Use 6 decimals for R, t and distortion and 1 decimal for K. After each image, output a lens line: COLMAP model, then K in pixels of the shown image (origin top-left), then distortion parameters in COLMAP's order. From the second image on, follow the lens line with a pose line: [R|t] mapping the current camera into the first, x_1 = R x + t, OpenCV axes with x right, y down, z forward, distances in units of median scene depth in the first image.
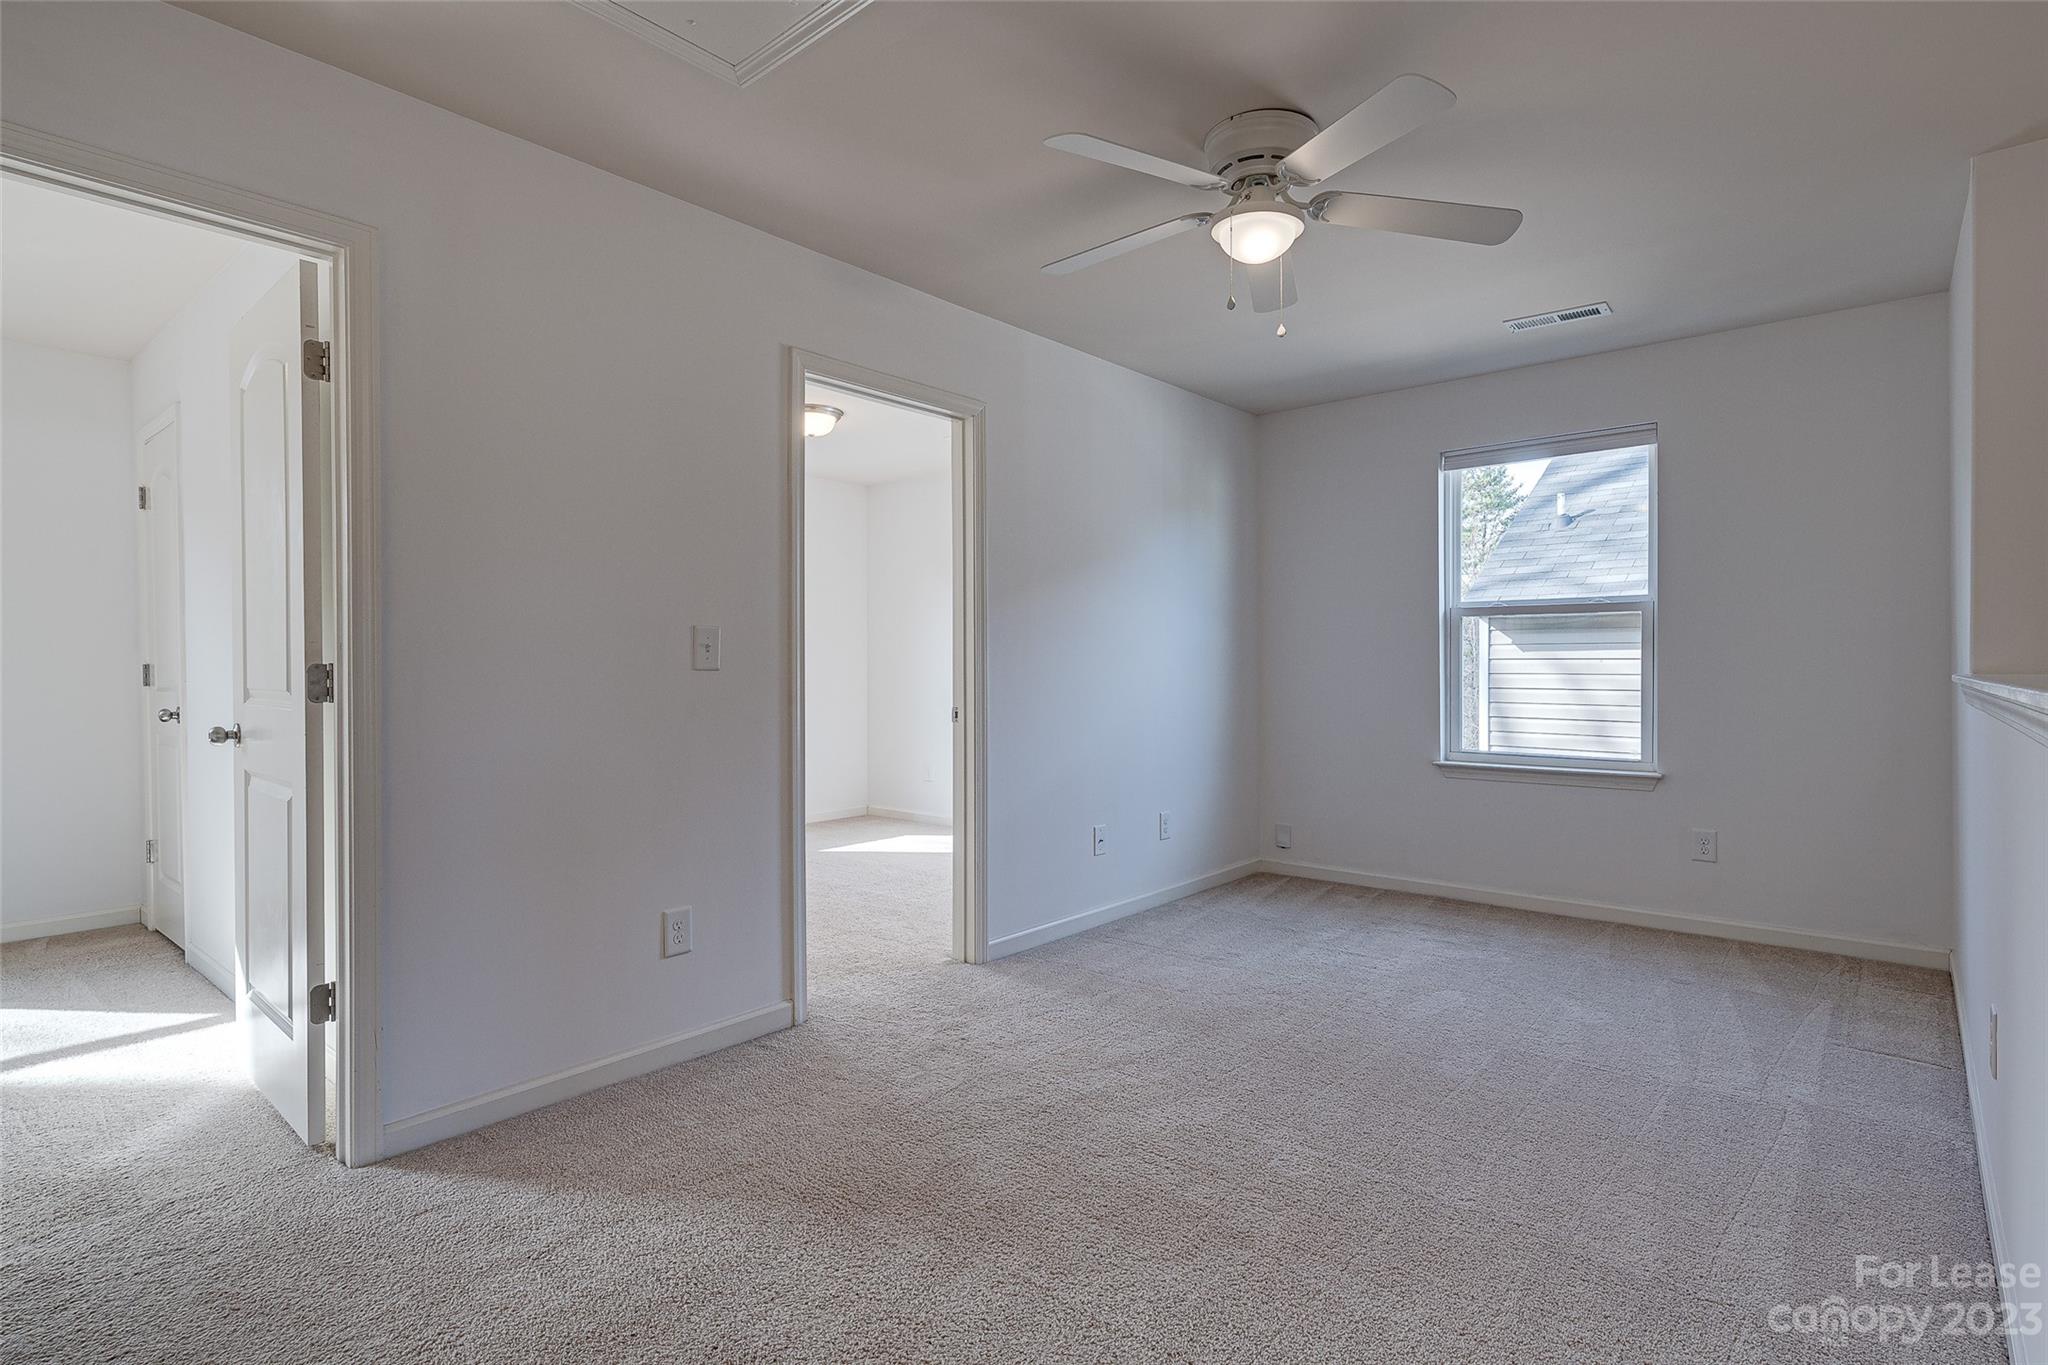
lens RADIAL K [[1016.5, 0, 1005.9], [0, 1016.5, 676.0], [0, 0, 1]] dist [0.019316, -0.010451]
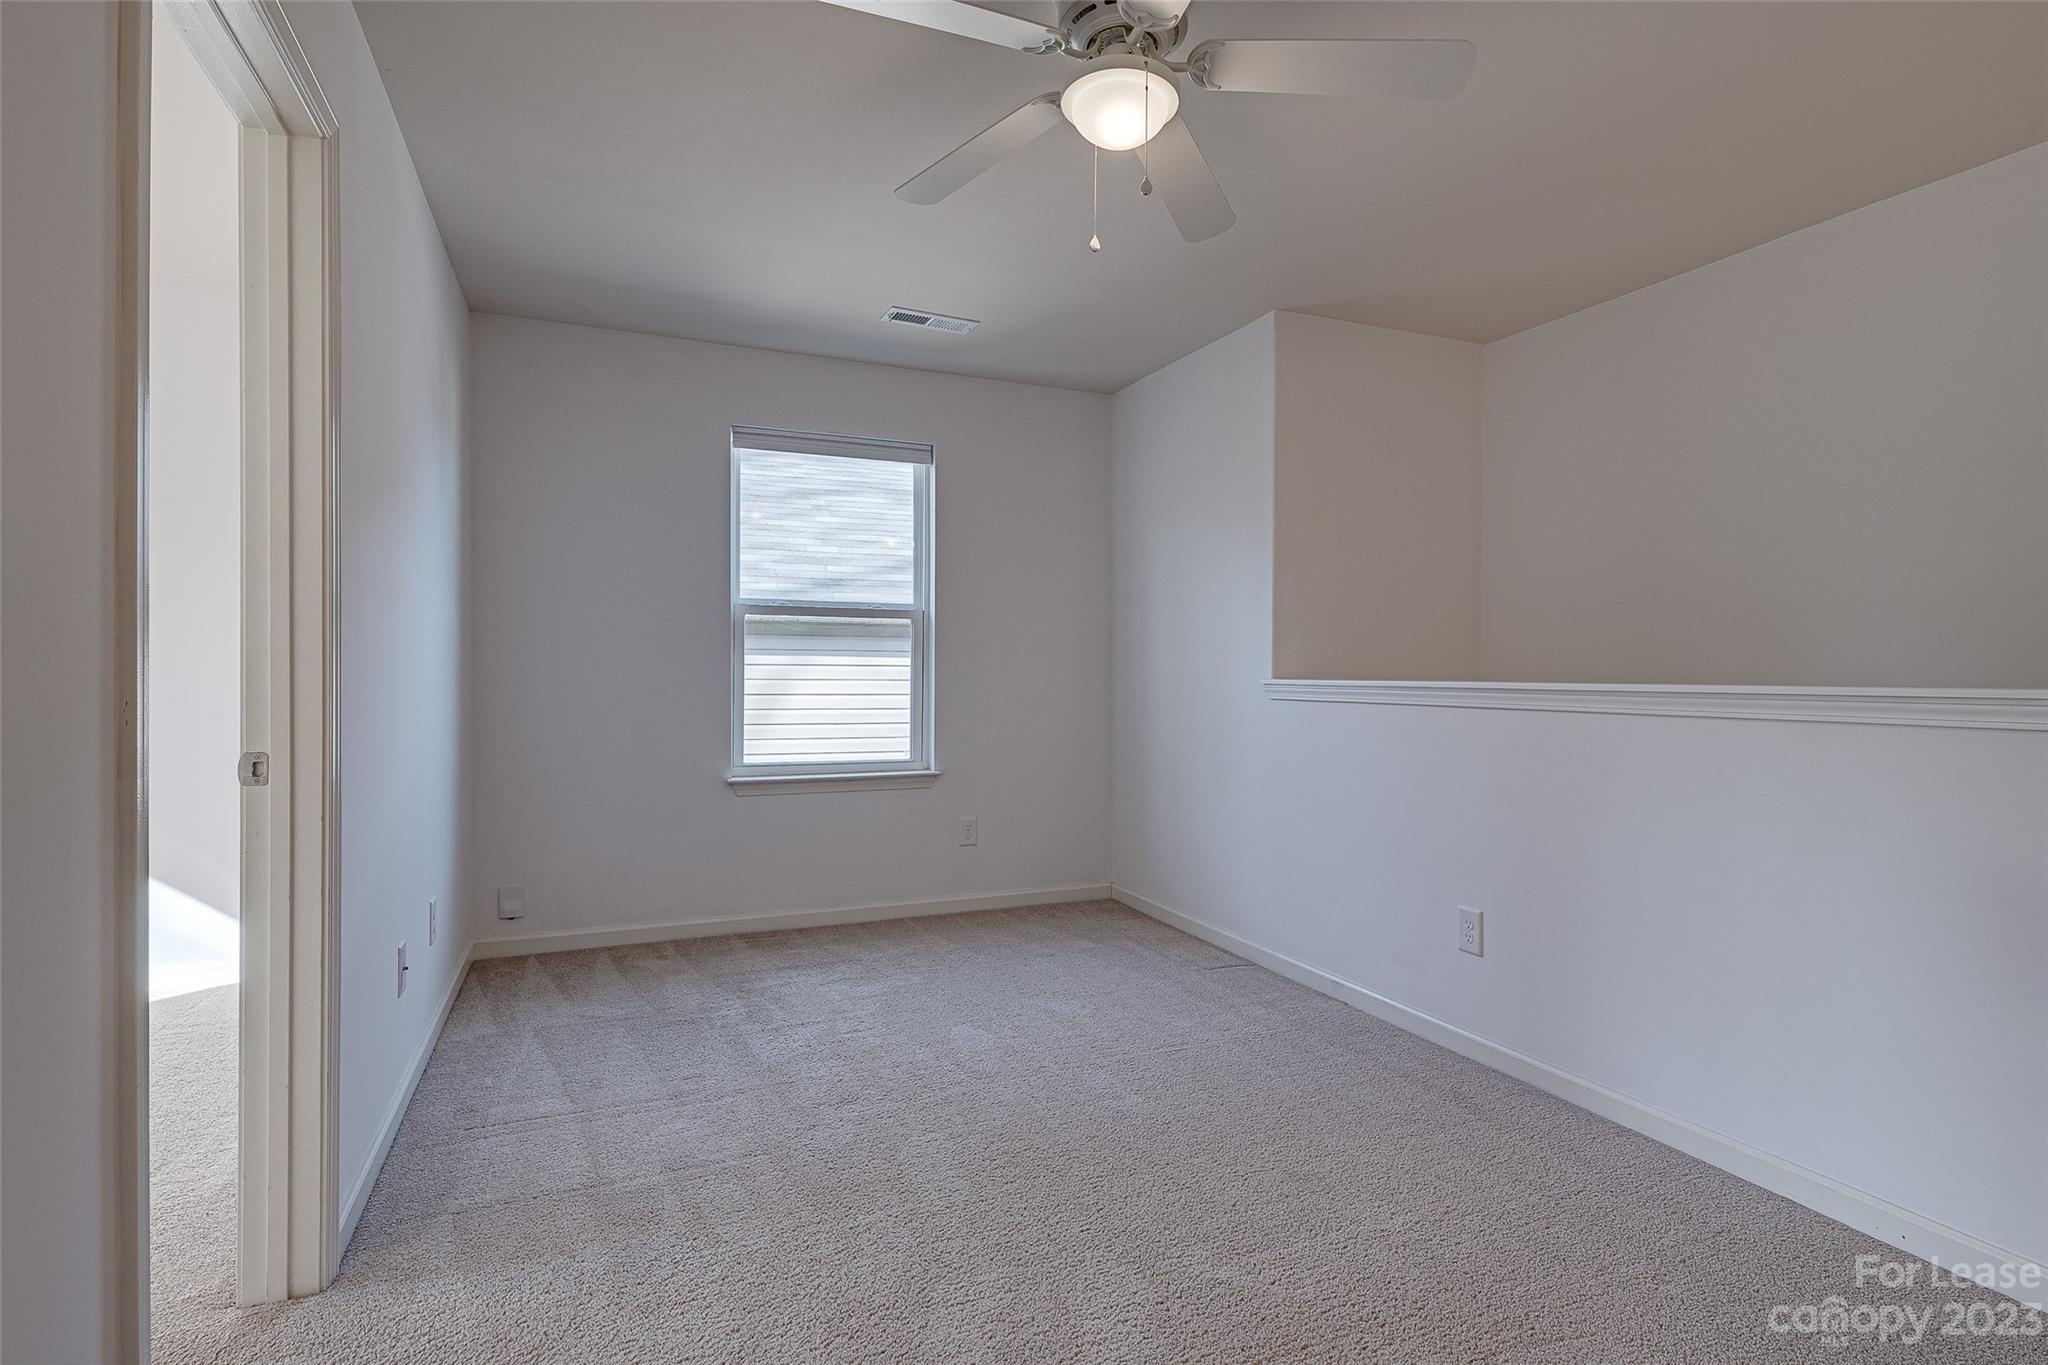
lens RADIAL K [[1016.5, 0, 1025.1], [0, 1016.5, 679.5], [0, 0, 1]] dist [0.019316, -0.010451]
pose [[0.423124, -0.000492, 0.906071, -0.288564], [0.001389, 0.999999, -0.000106, -0.001600], [-0.906071, 0.001304, 0.423125, 0.444773]]
